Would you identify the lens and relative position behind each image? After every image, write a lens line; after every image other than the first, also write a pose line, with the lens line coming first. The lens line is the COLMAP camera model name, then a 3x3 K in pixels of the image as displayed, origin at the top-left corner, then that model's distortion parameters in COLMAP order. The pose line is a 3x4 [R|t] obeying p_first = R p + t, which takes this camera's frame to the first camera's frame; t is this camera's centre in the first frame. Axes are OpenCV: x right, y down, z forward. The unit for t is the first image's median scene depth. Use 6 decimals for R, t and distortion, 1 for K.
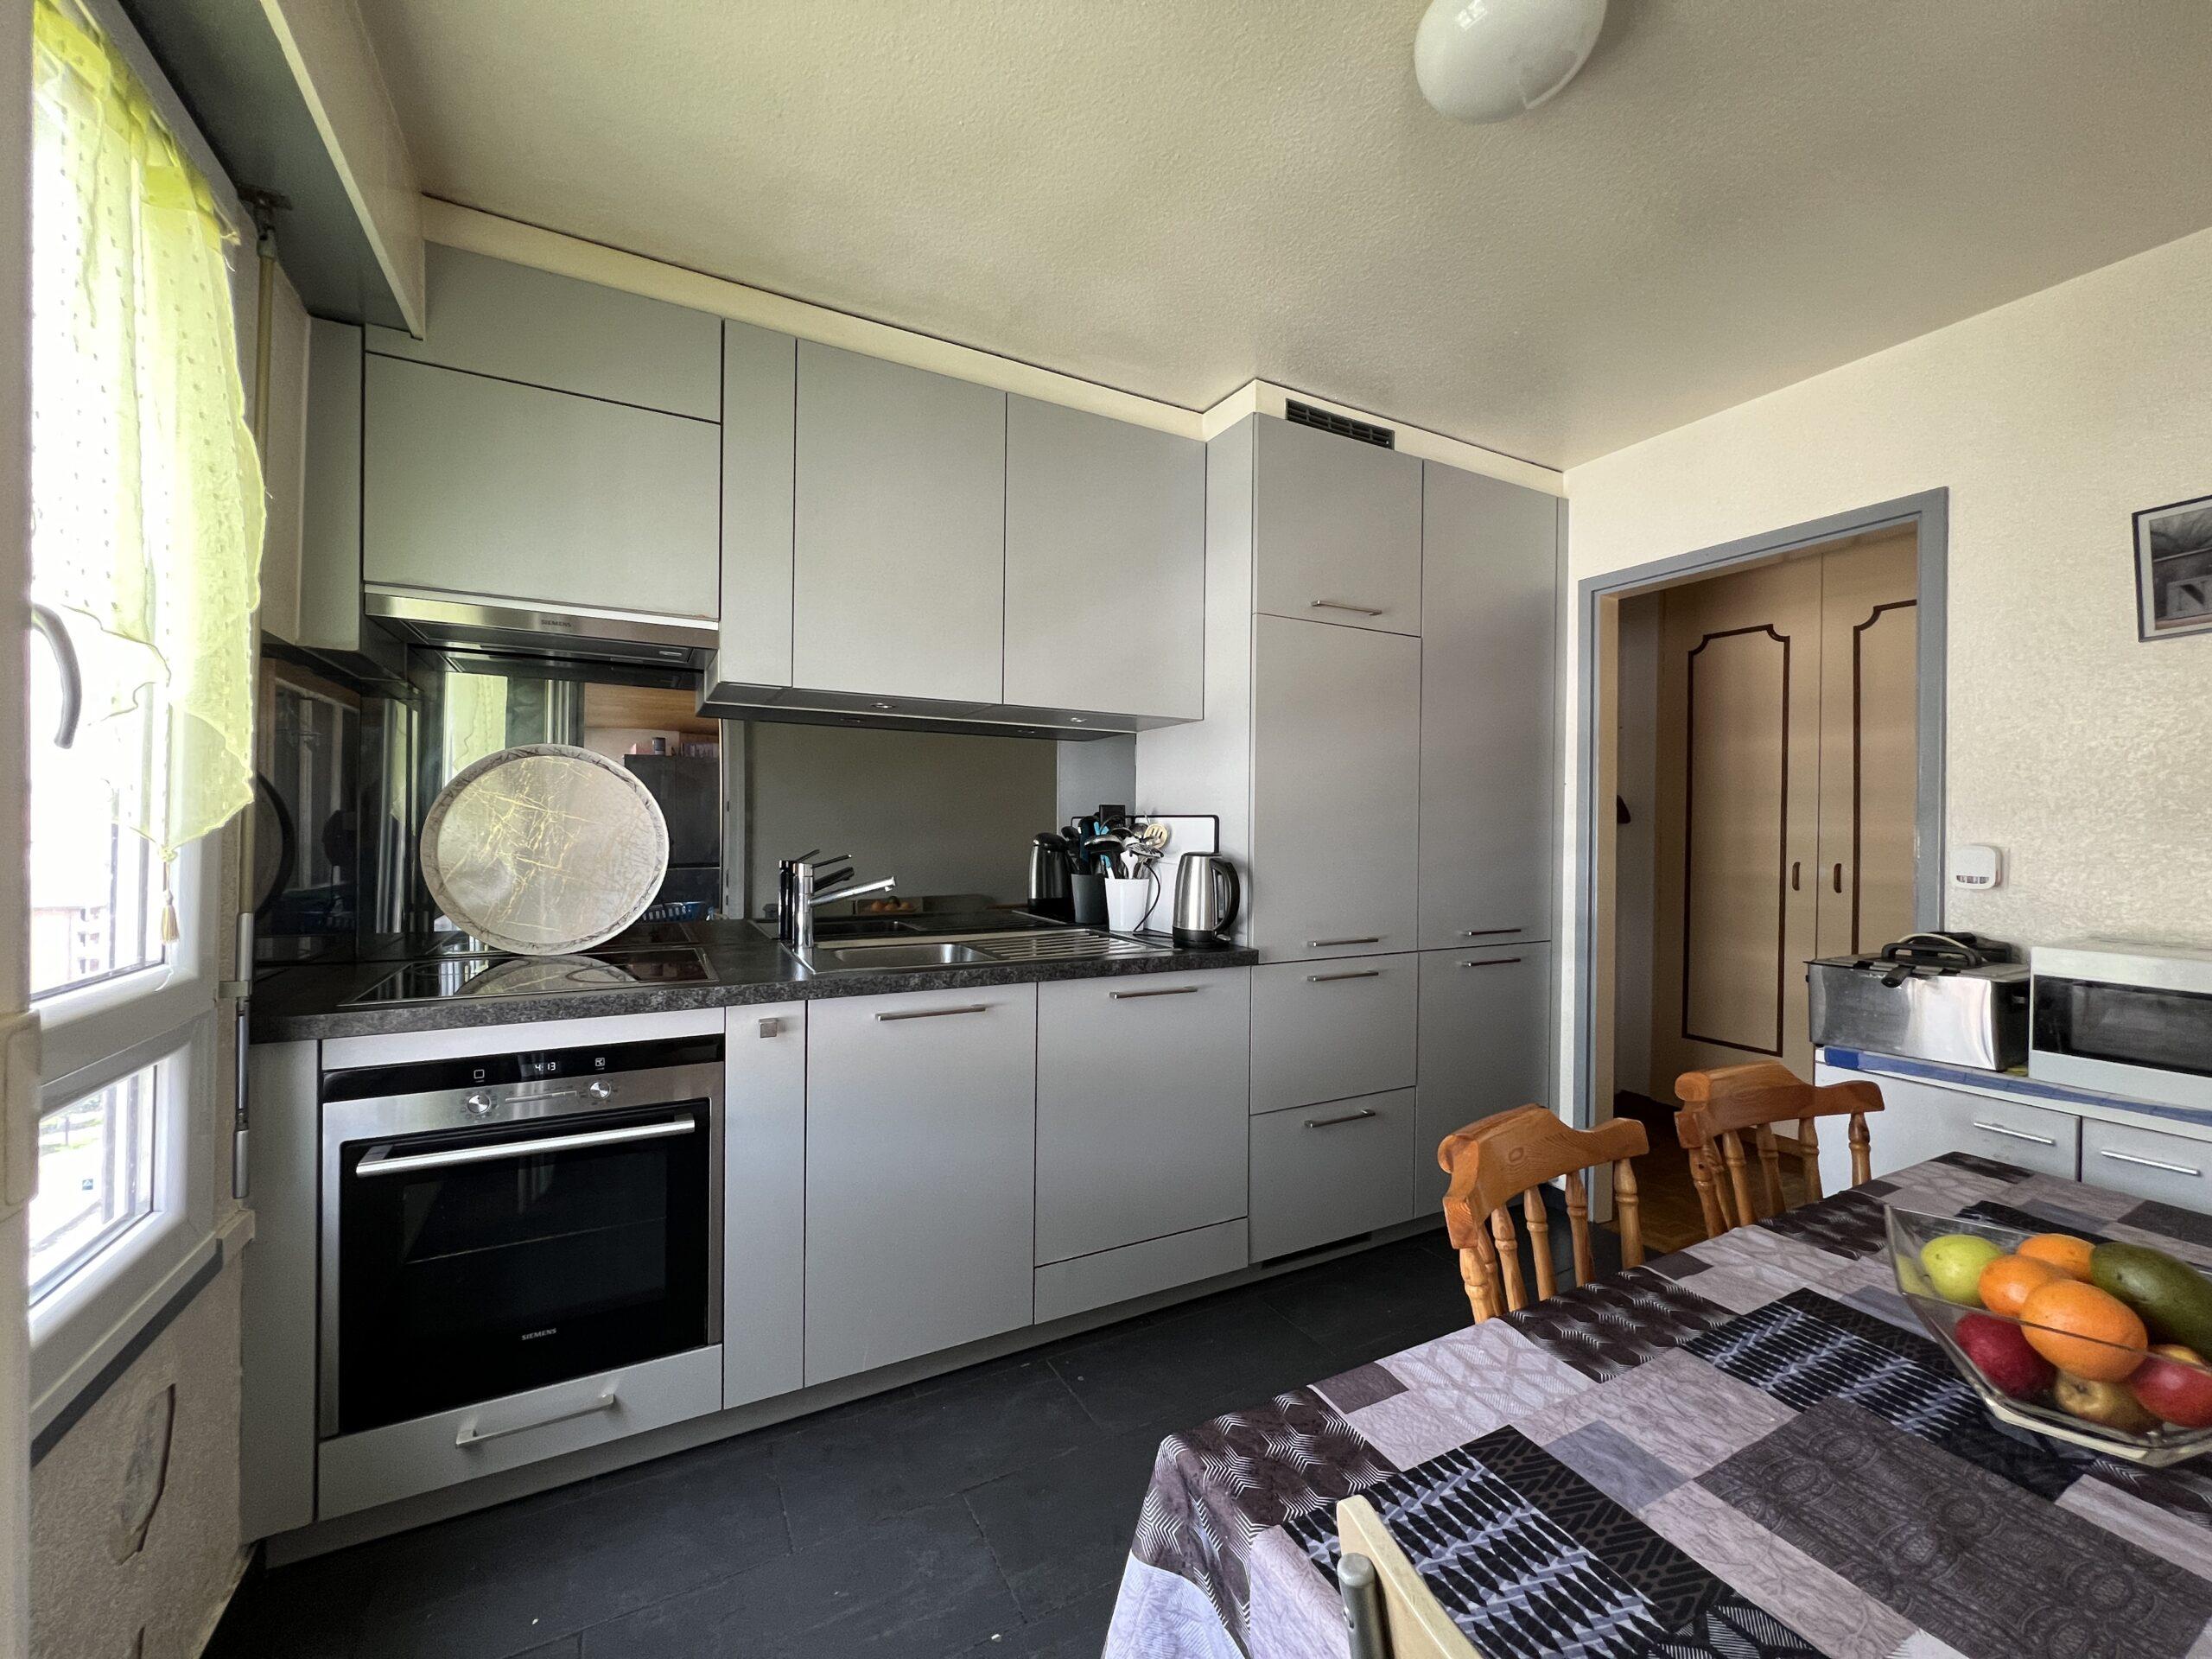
lens RADIAL K [[881.1, 0, 1100.8], [0, 881.1, 822.3], [0, 0, 1]] dist [0.005989, -0.000864]
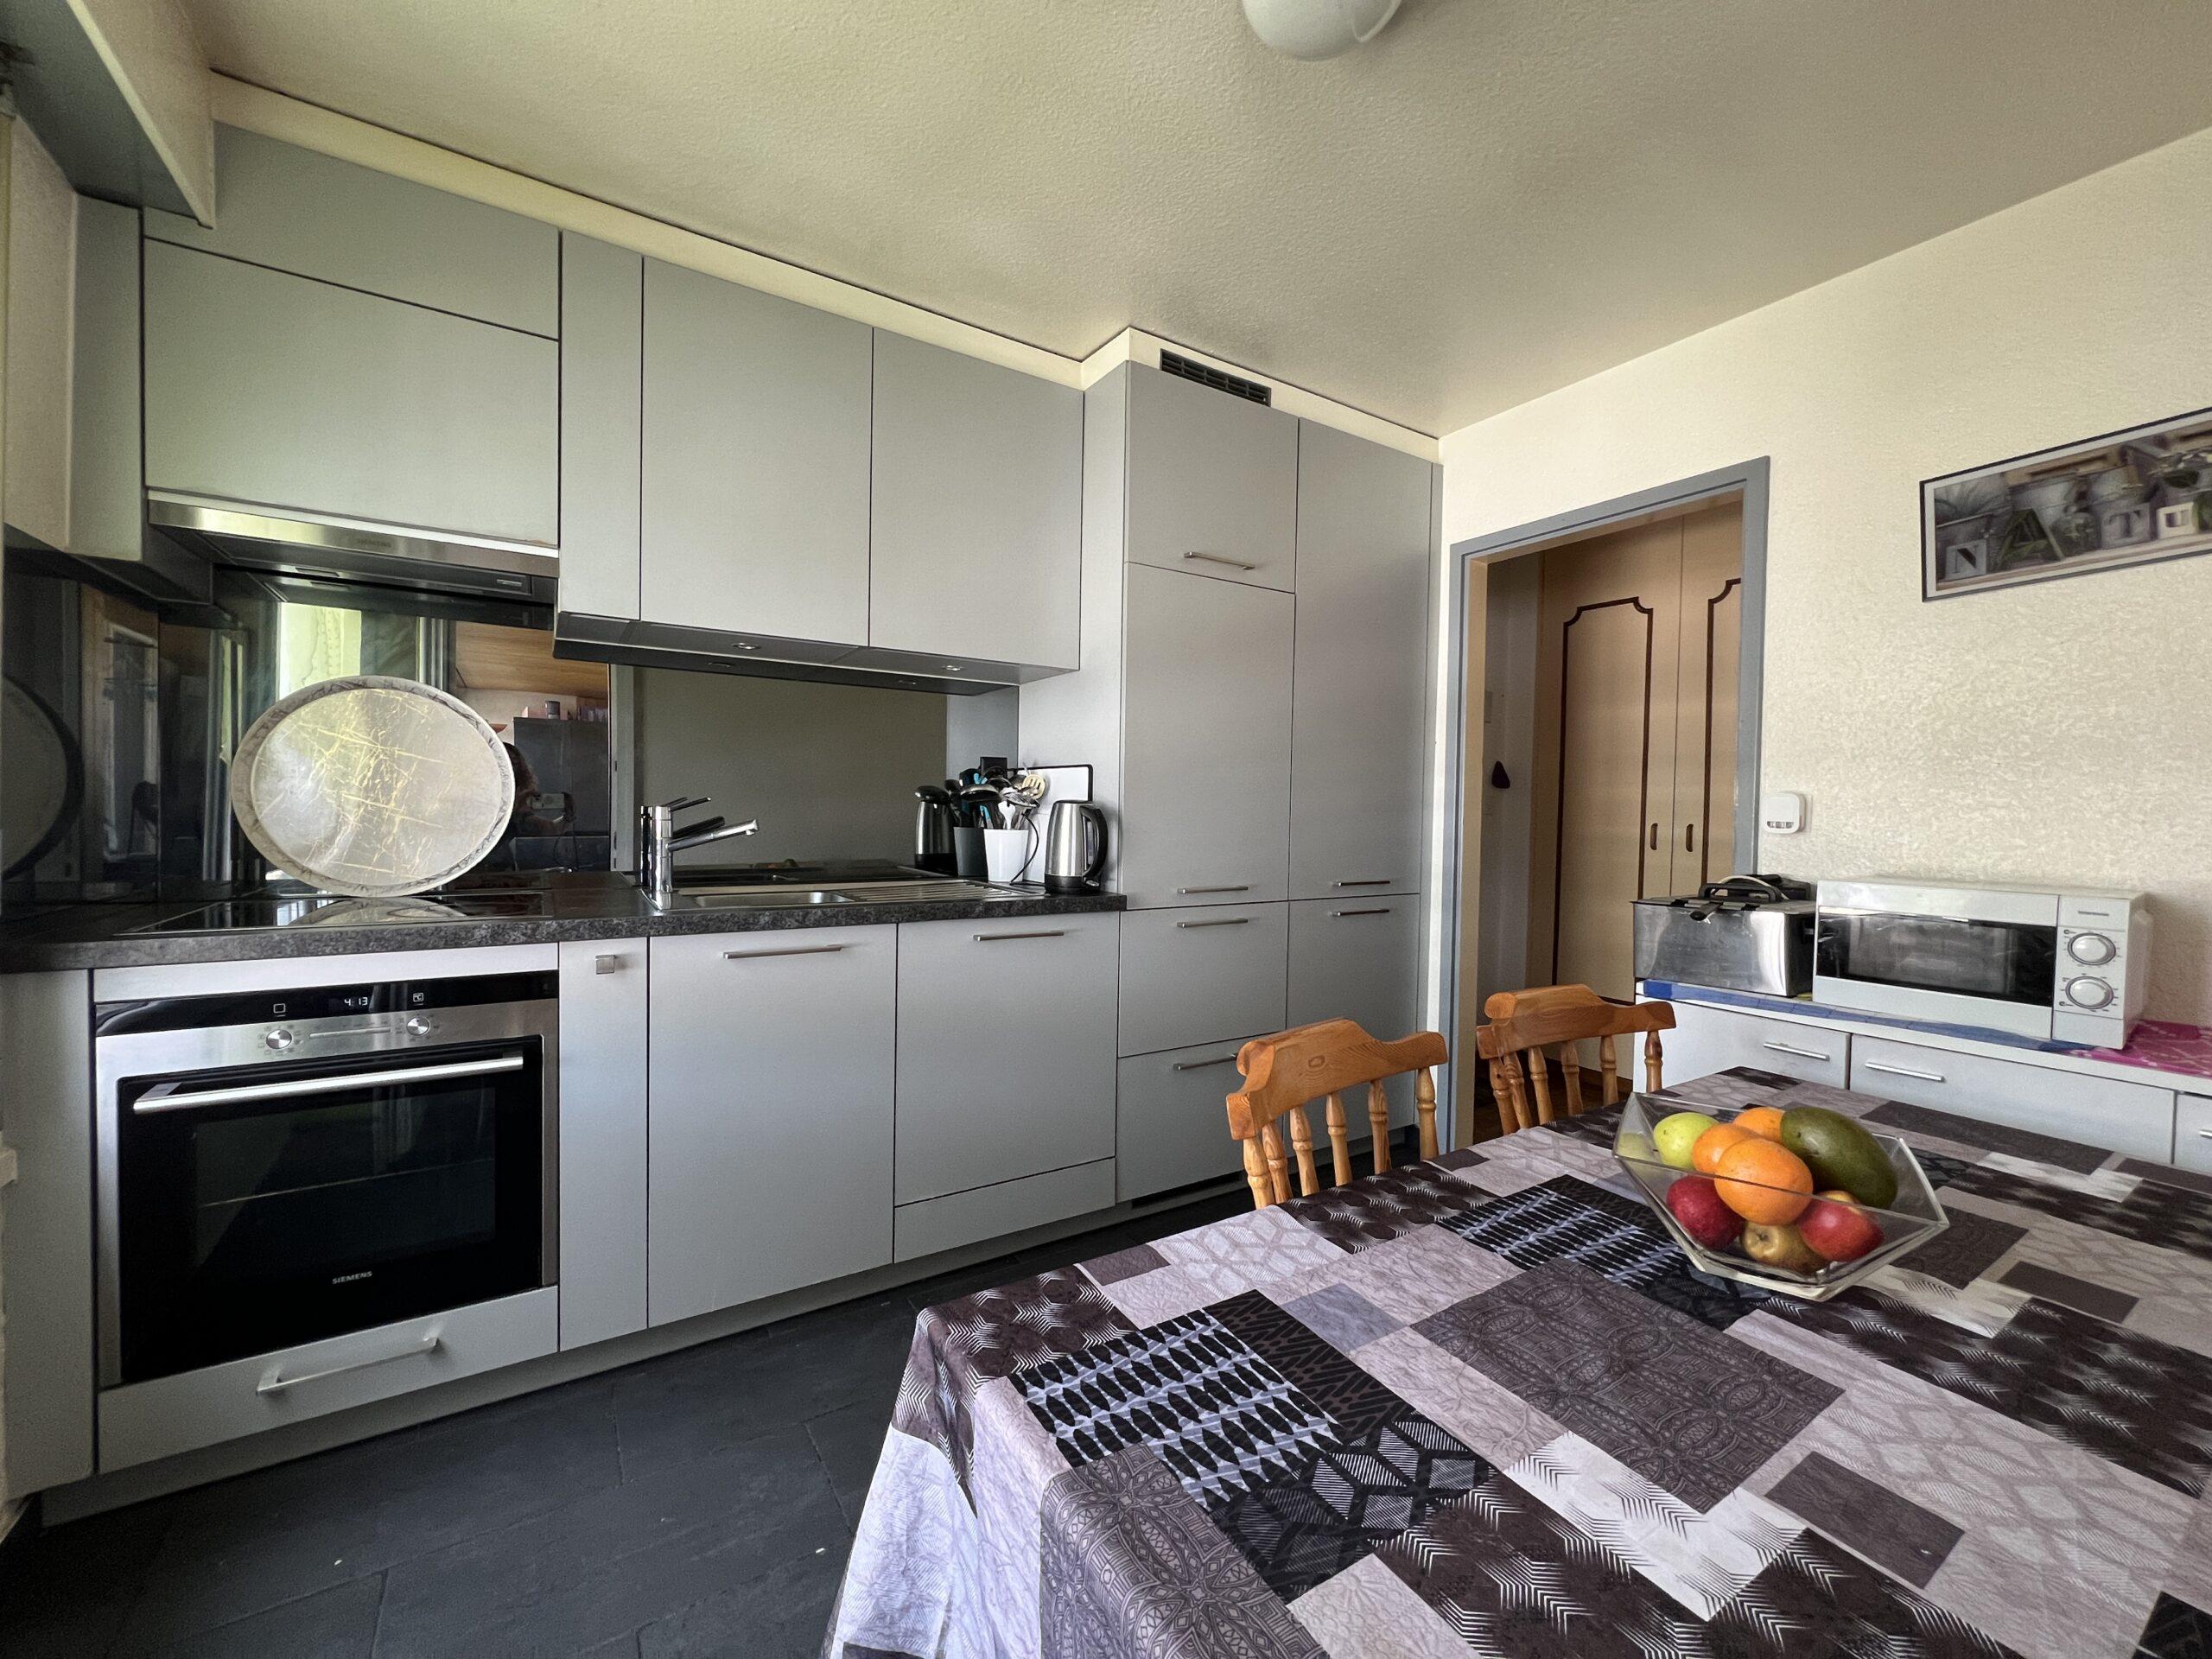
lens RADIAL K [[881.1, 0, 1110.6], [0, 881.1, 828.4], [0, 0, 1]] dist [0.005989, -0.000864]
pose [[0.997423, 0.005150, 0.071559, 0.109696], [-0.006660, 0.999760, 0.020886, 0.058346], [-0.071434, -0.021309, 0.997218, -0.011463]]
